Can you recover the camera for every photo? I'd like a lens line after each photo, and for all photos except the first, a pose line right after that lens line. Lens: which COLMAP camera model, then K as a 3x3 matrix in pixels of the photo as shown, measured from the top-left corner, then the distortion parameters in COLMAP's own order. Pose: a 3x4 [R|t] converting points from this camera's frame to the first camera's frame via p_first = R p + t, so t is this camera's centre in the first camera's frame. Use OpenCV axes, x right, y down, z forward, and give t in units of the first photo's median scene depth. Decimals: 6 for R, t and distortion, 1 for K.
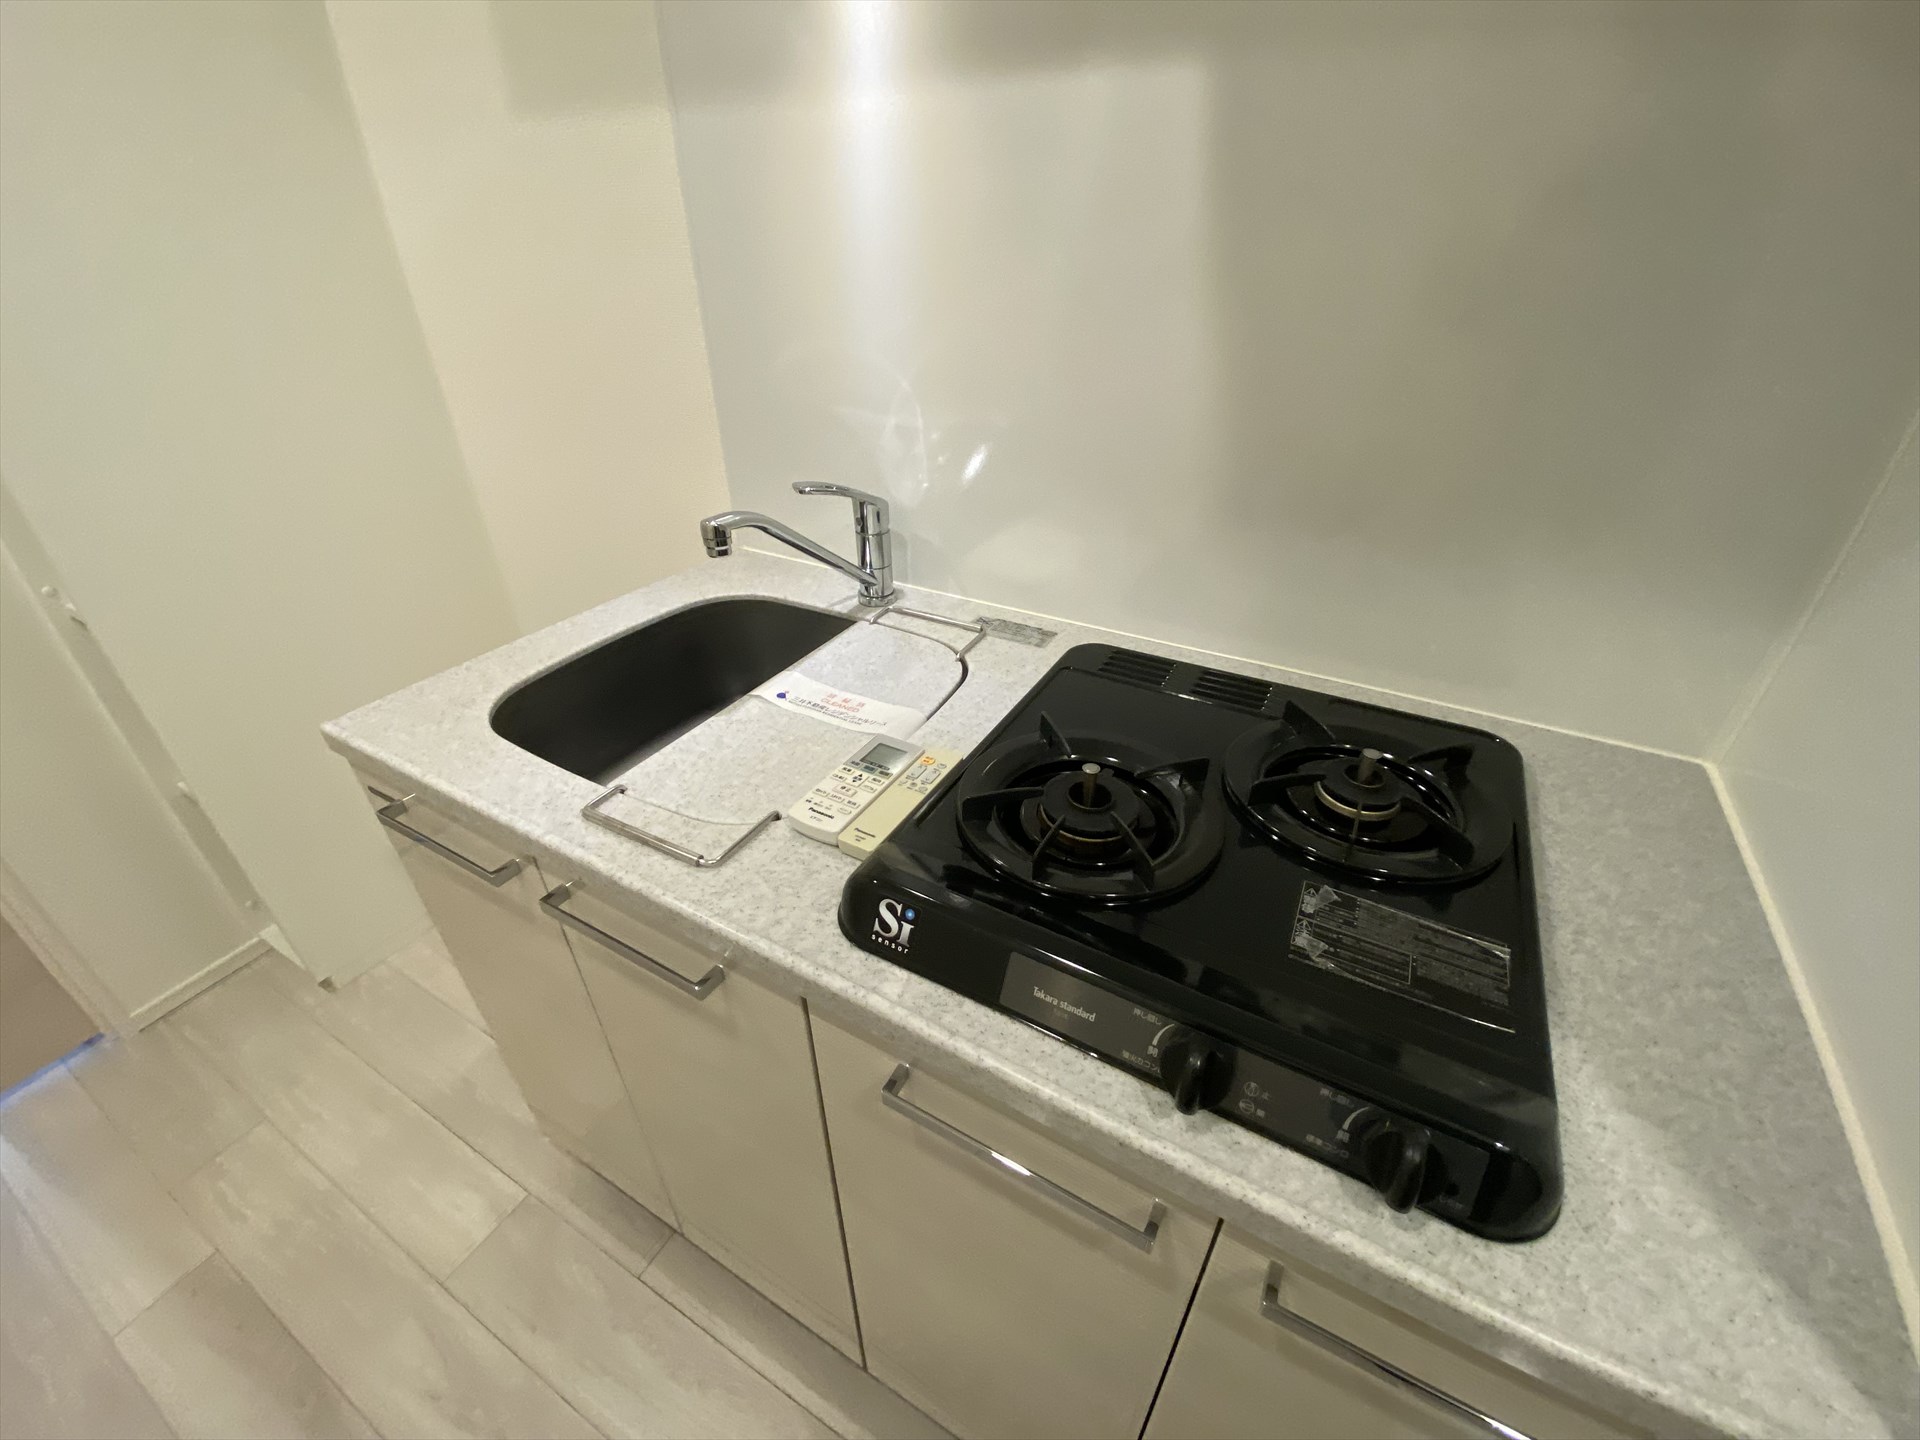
lens RADIAL K [[771.4, 0, 960.0], [0, 771.4, 720.0], [0, 0, 1]] dist [0.025250, -0.023659]
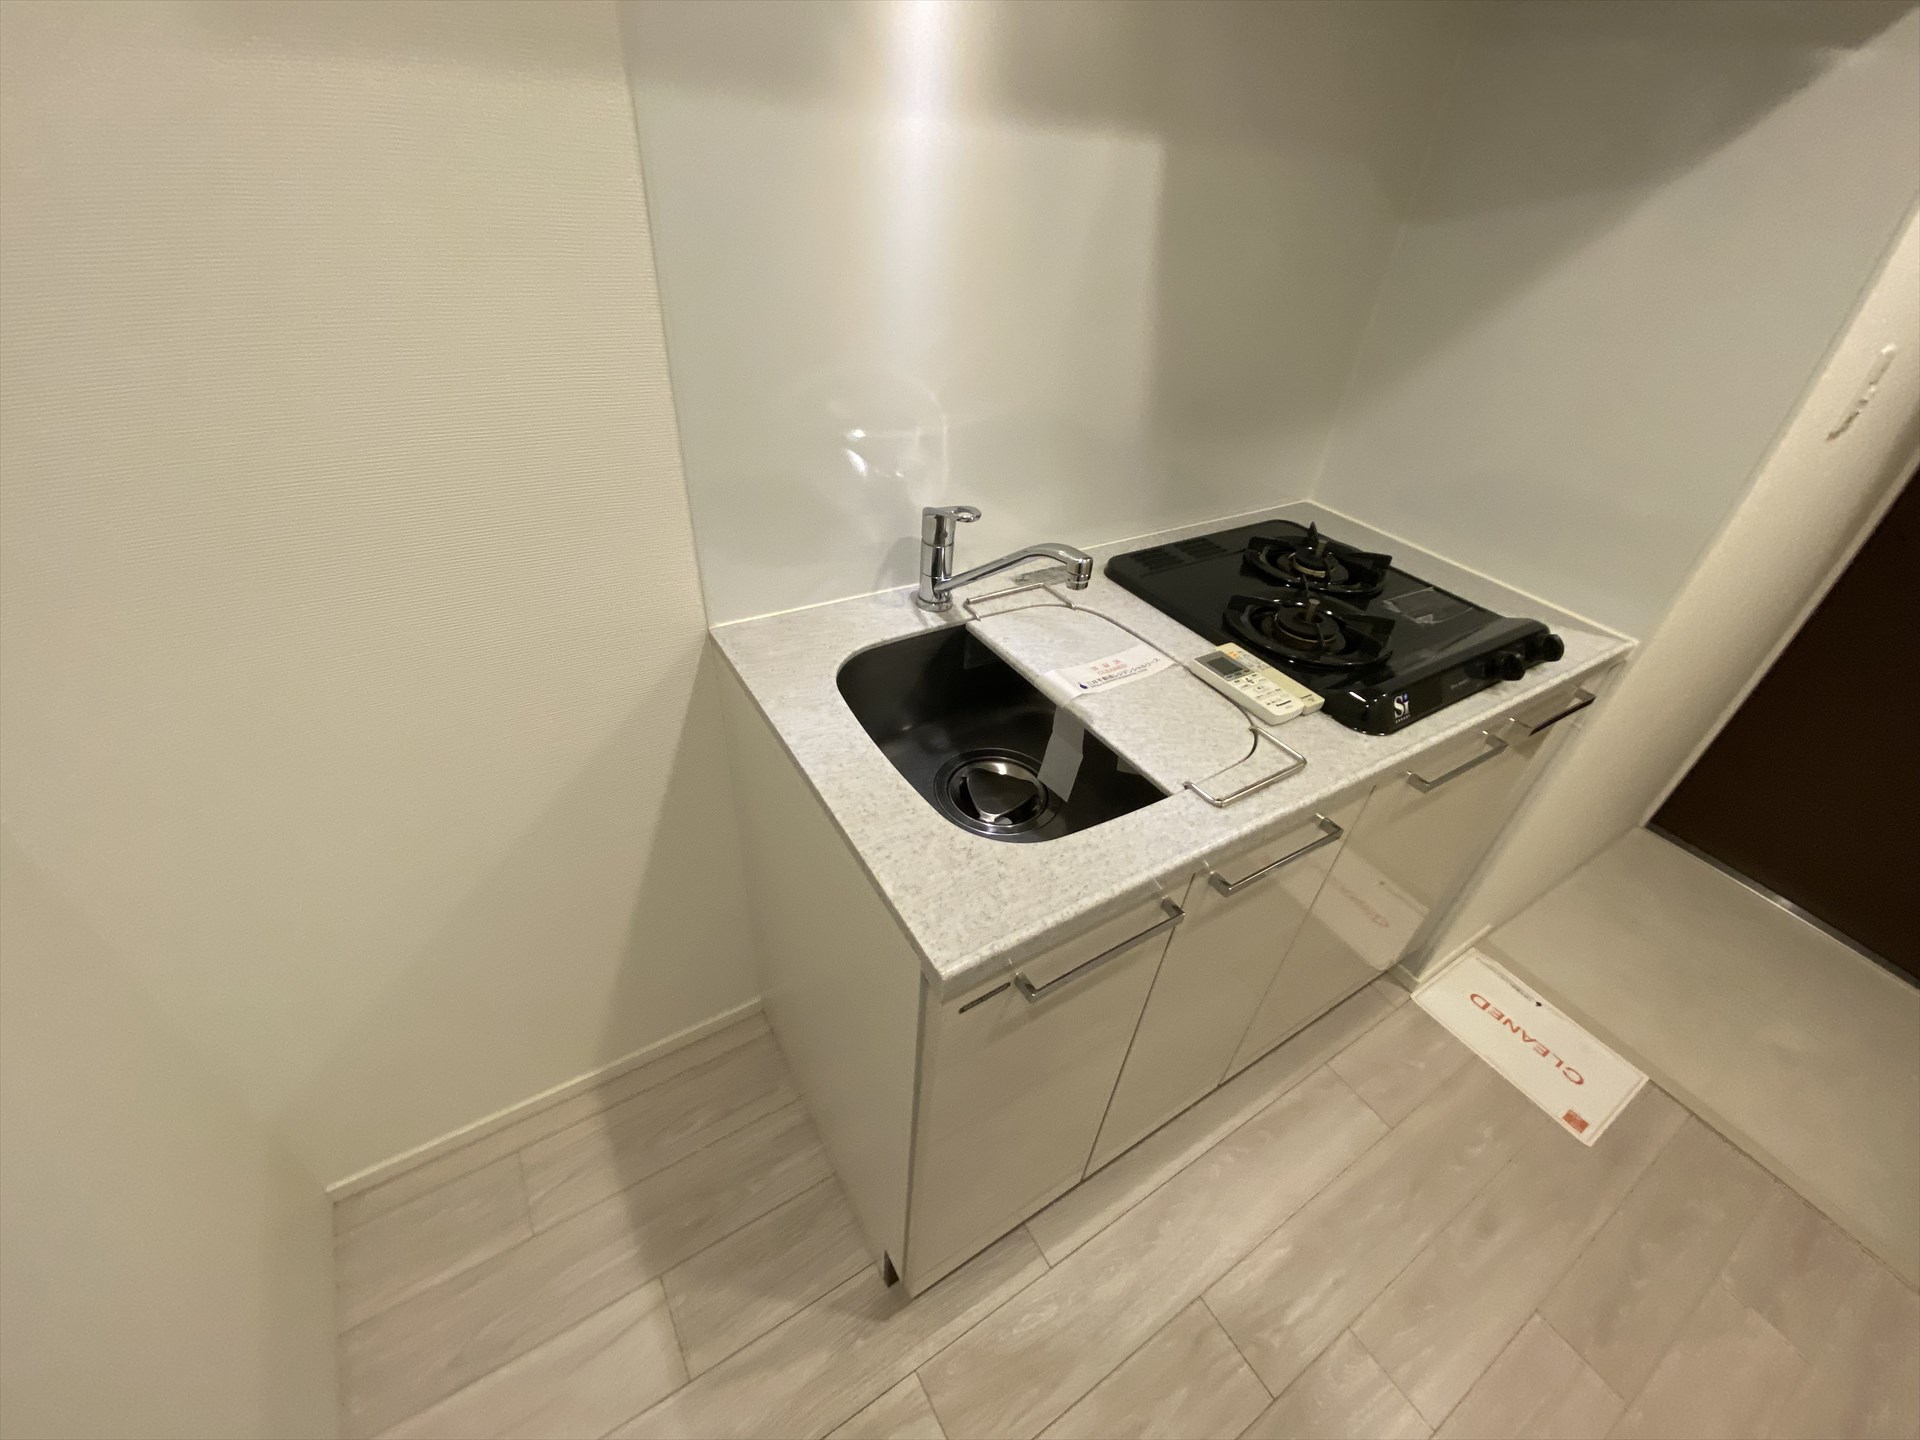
lens RADIAL K [[771.4, 0, 960.0], [0, 771.4, 720.0], [0, 0, 1]] dist [0.025250, -0.023659]
pose [[0.489976, -0.493433, 0.718643, -1.227427], [0.410164, 0.857922, 0.309411, -0.439277], [-0.769213, 0.143158, 0.622750, 0.453368]]
